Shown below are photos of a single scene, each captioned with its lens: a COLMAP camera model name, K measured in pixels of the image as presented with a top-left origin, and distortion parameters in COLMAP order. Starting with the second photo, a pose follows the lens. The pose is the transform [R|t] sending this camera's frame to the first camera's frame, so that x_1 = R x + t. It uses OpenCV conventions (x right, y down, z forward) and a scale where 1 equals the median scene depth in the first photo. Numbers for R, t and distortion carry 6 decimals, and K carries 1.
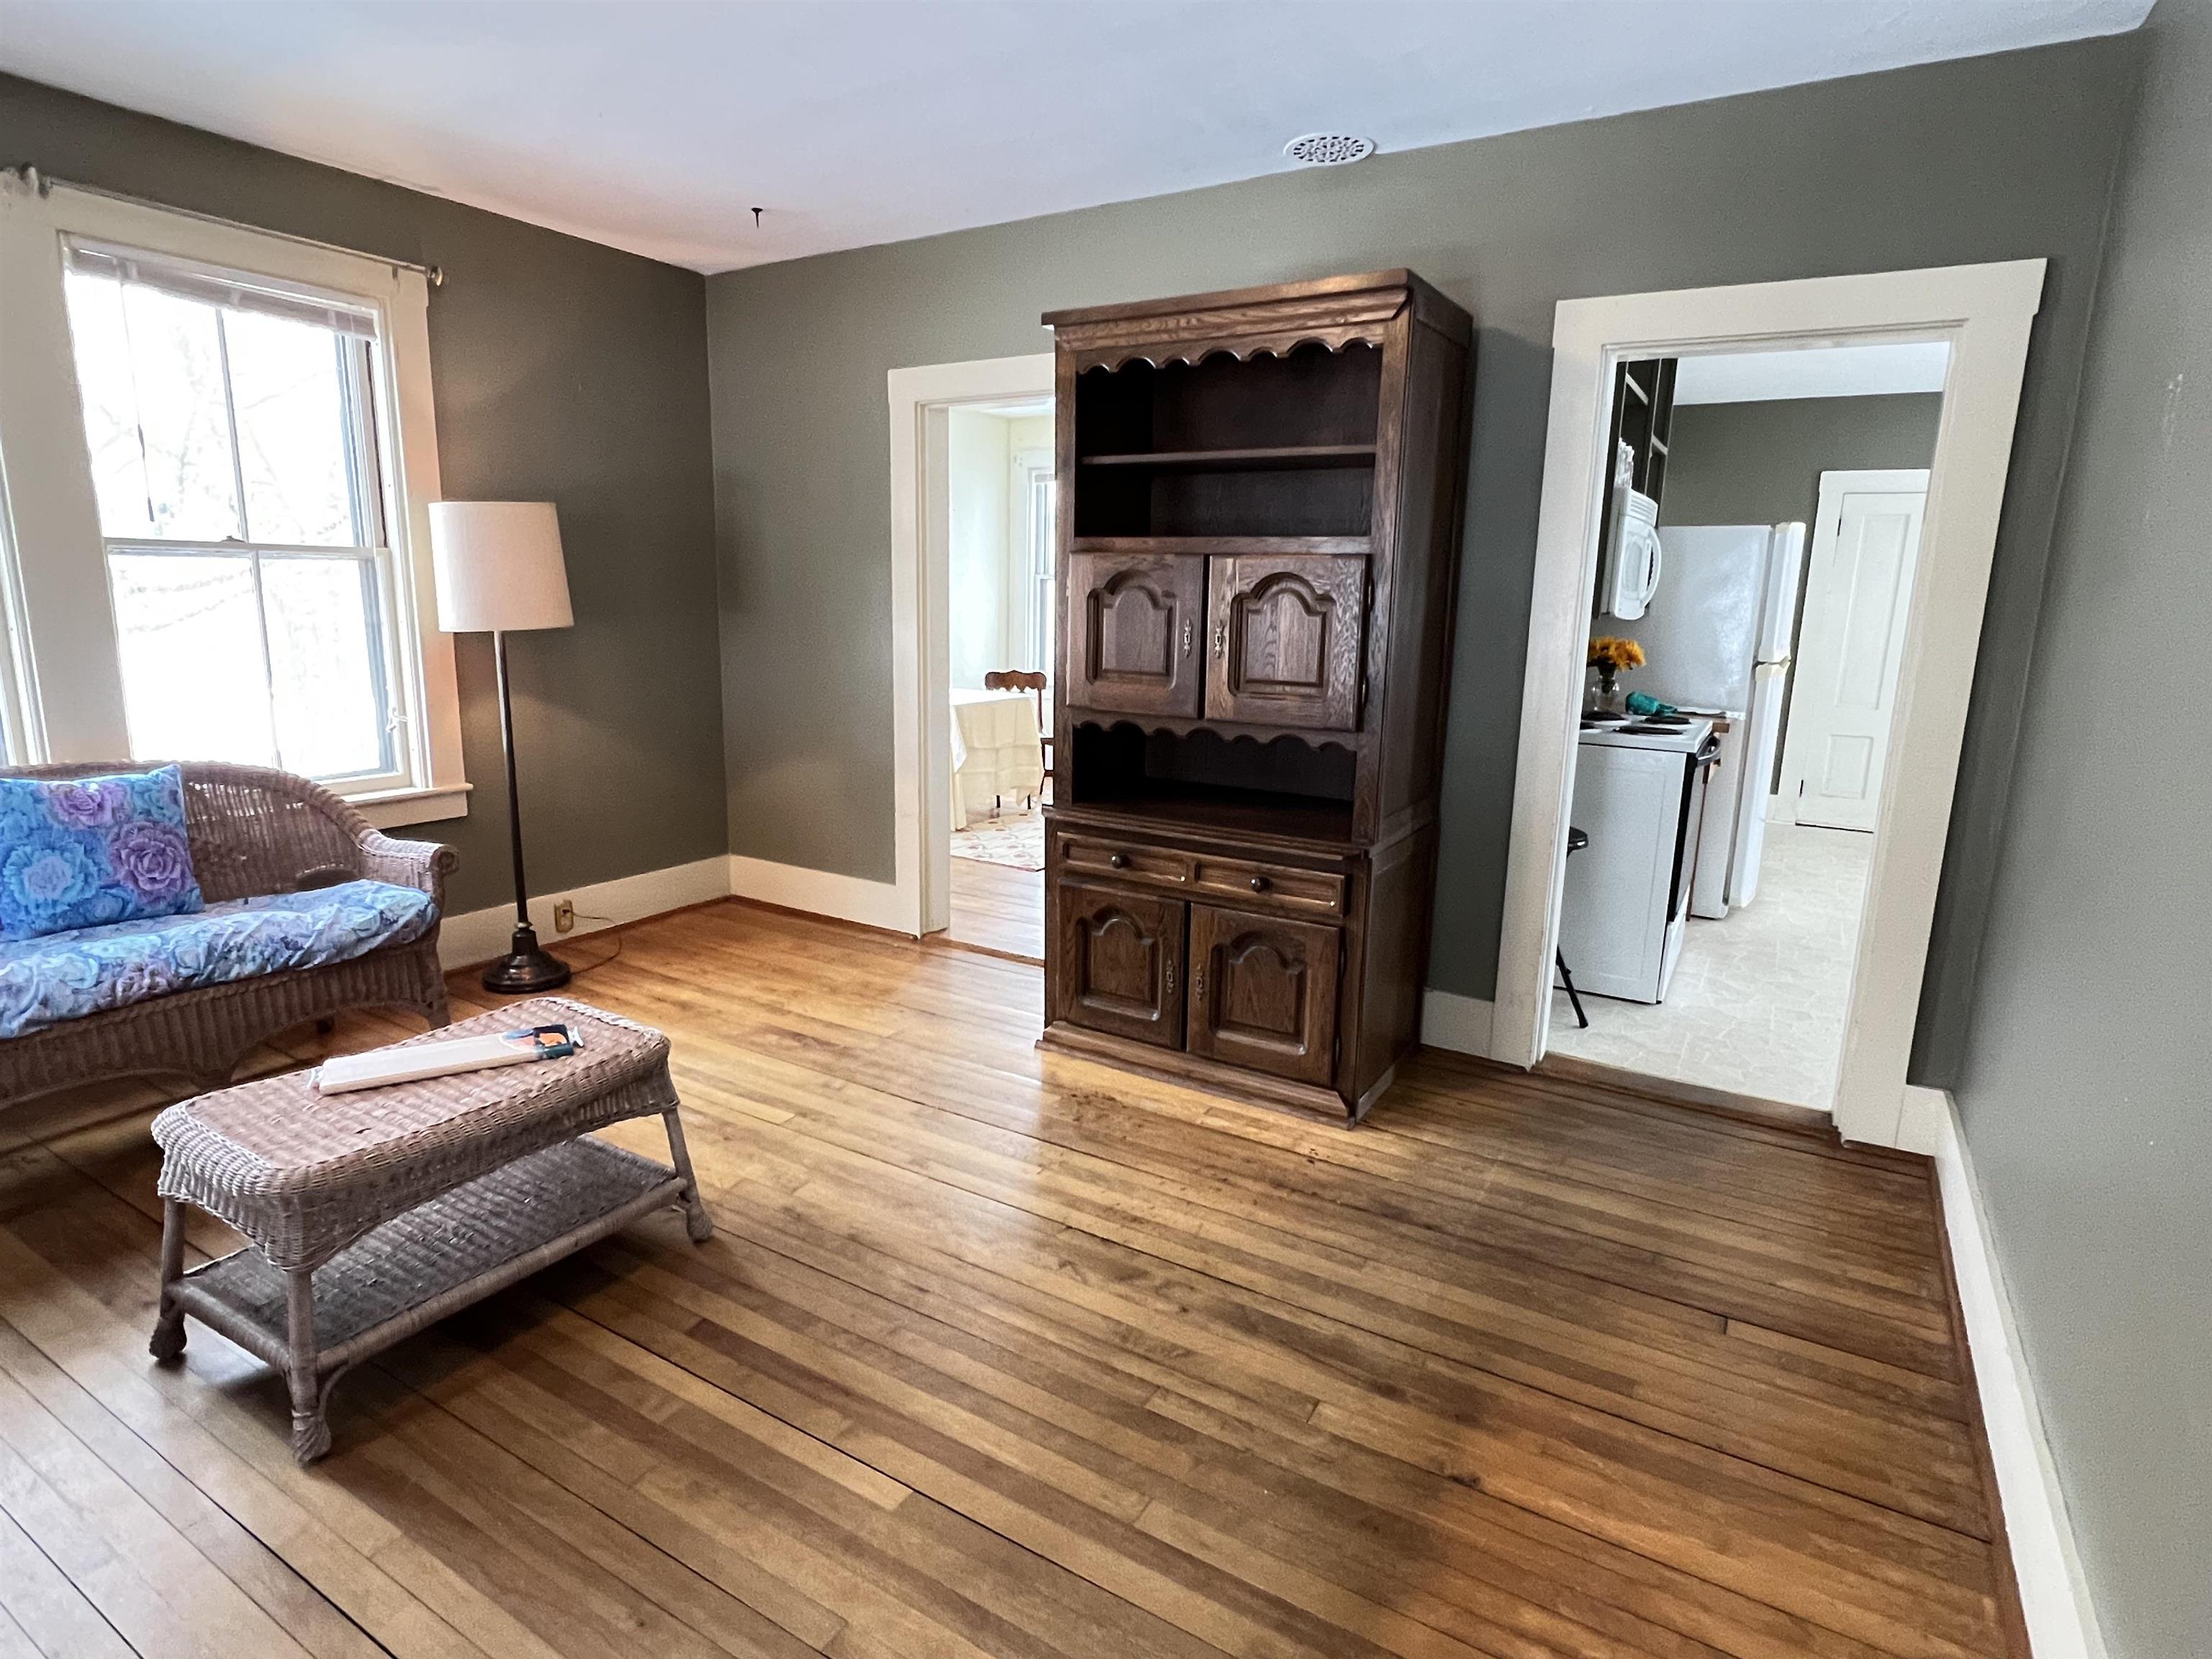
lens RADIAL K [[1161.4, 0, 1106.1], [0, 1161.4, 825.8], [0, 0, 1]] dist [-0.001302, -0.000575]
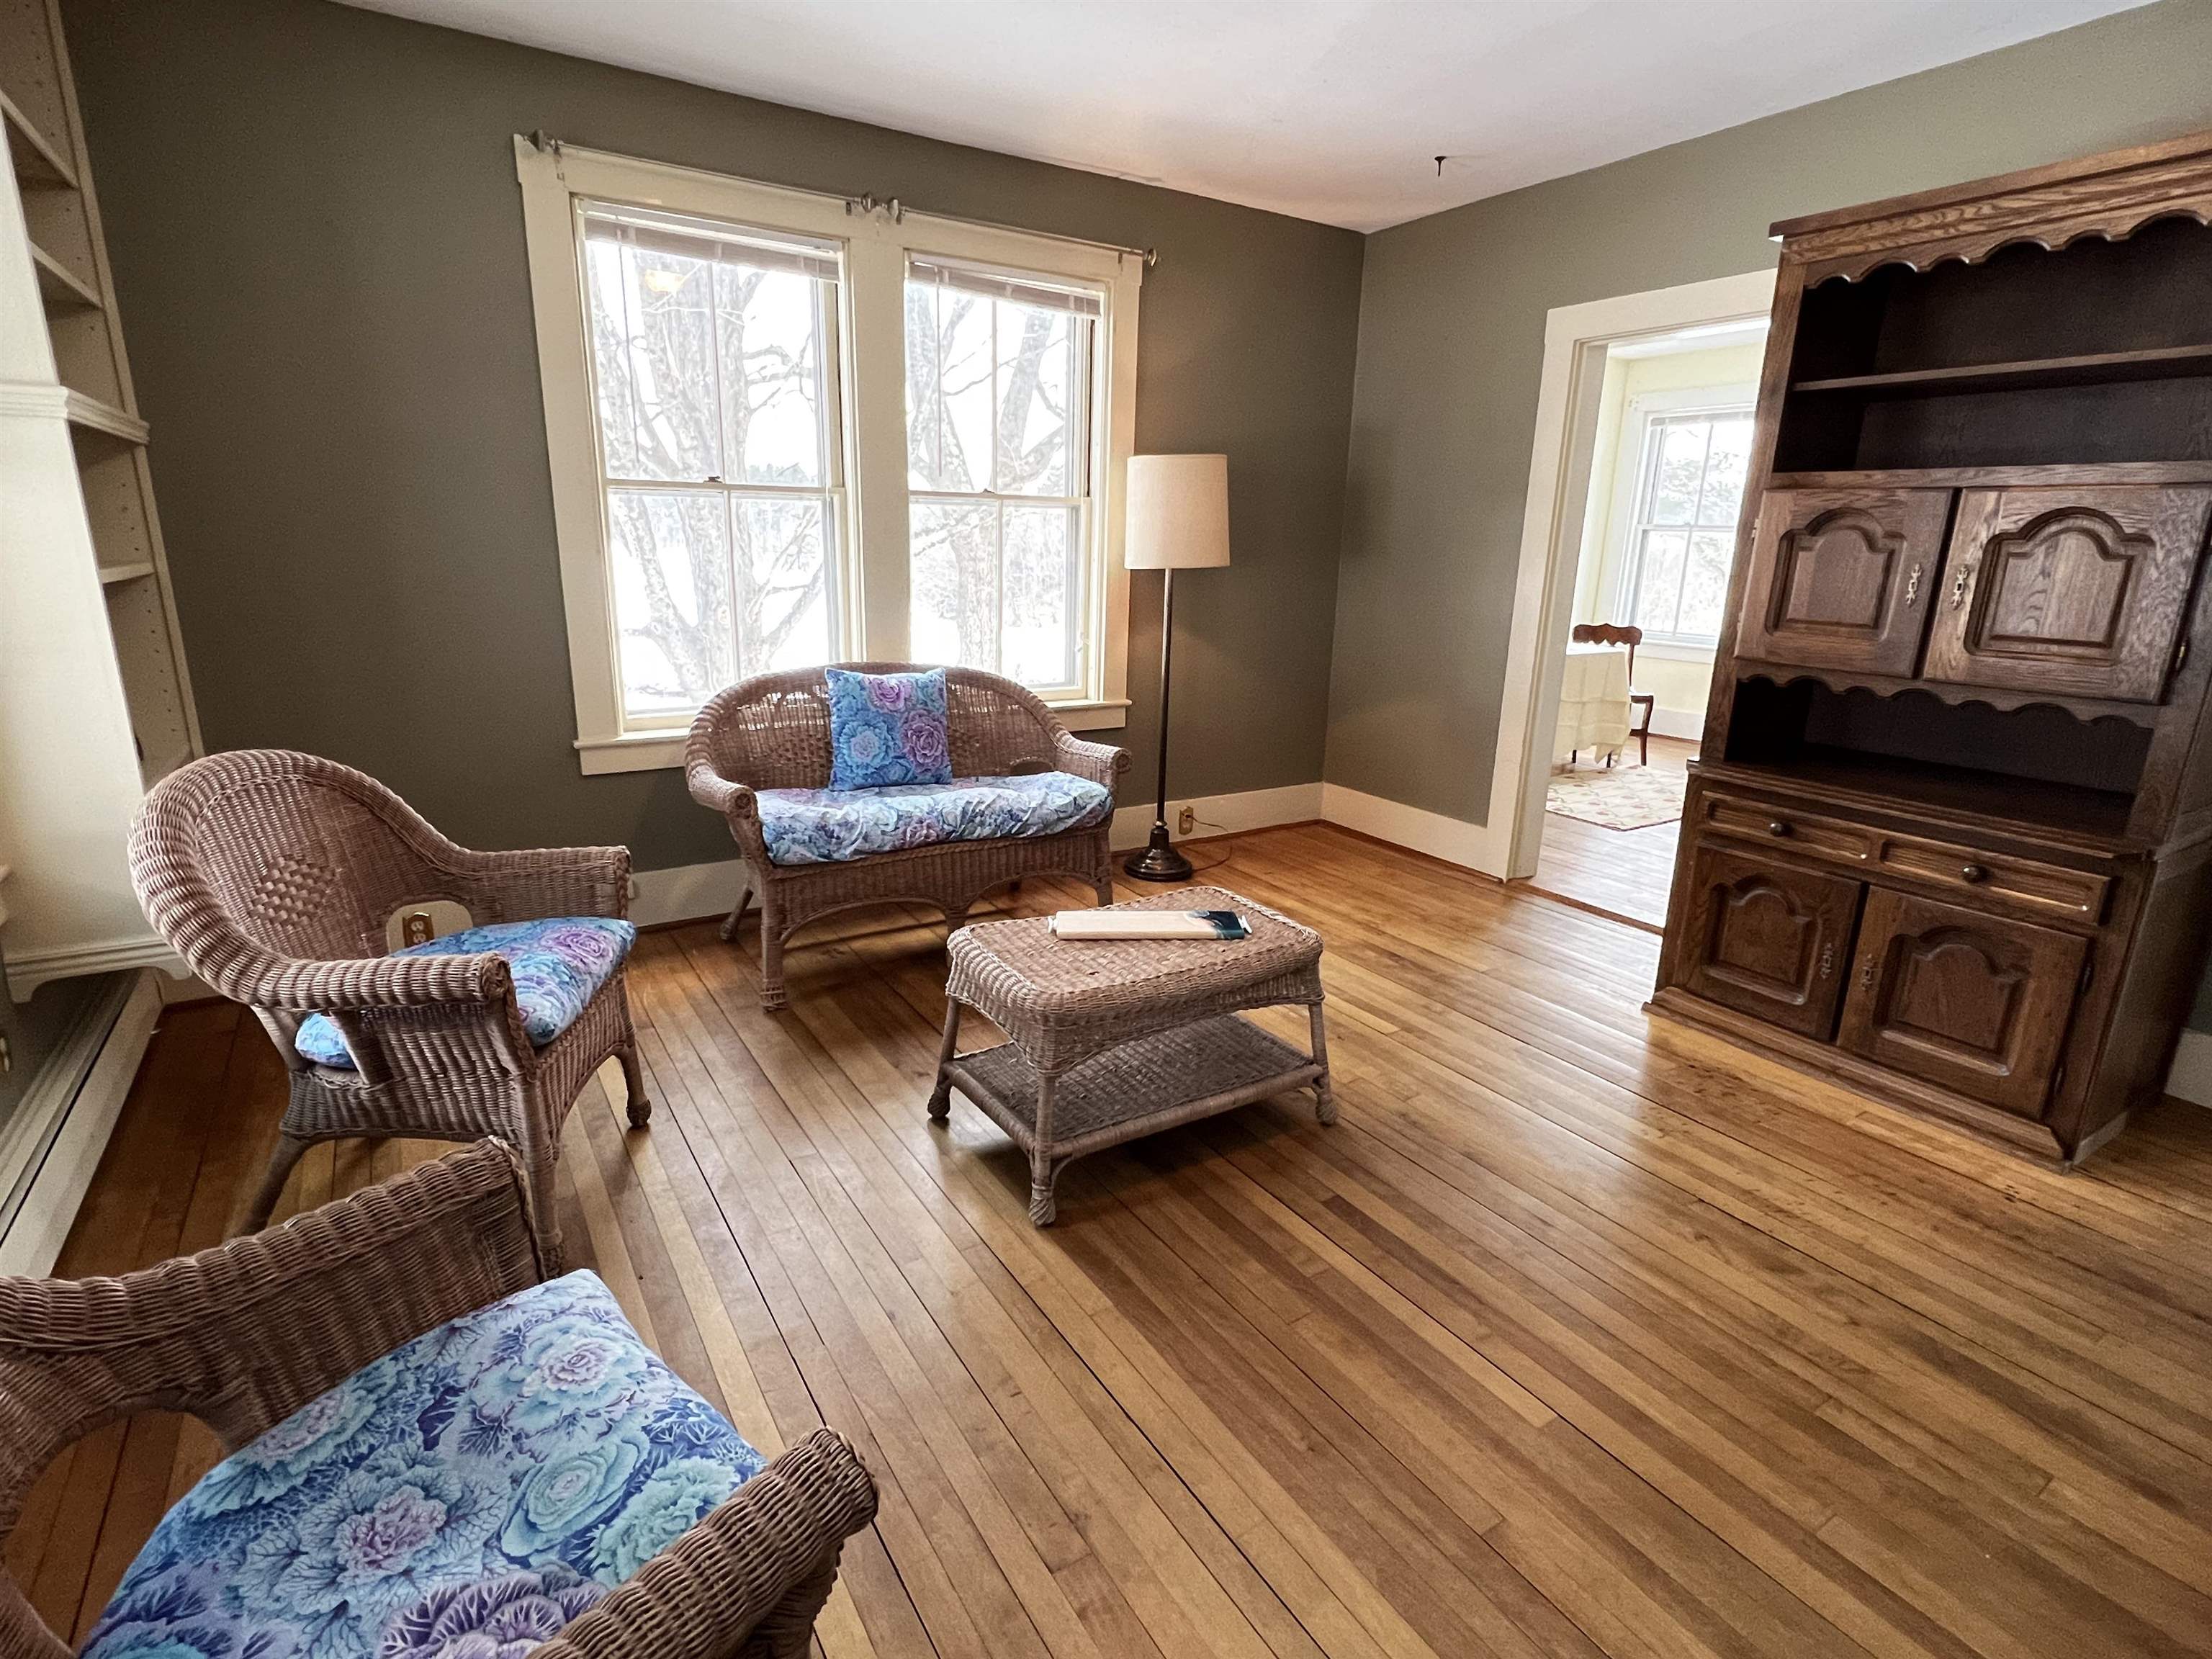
lens RADIAL K [[1082.2, 0, 1106.0], [0, 1082.2, 829.5], [0, 0, 1]] dist [-0.003170, 0.000062]
pose [[0.895382, 0.117866, -0.429416, -0.106229], [-0.093829, 0.992621, 0.076809, 0.016576], [0.435300, -0.028481, 0.899835, -0.006713]]
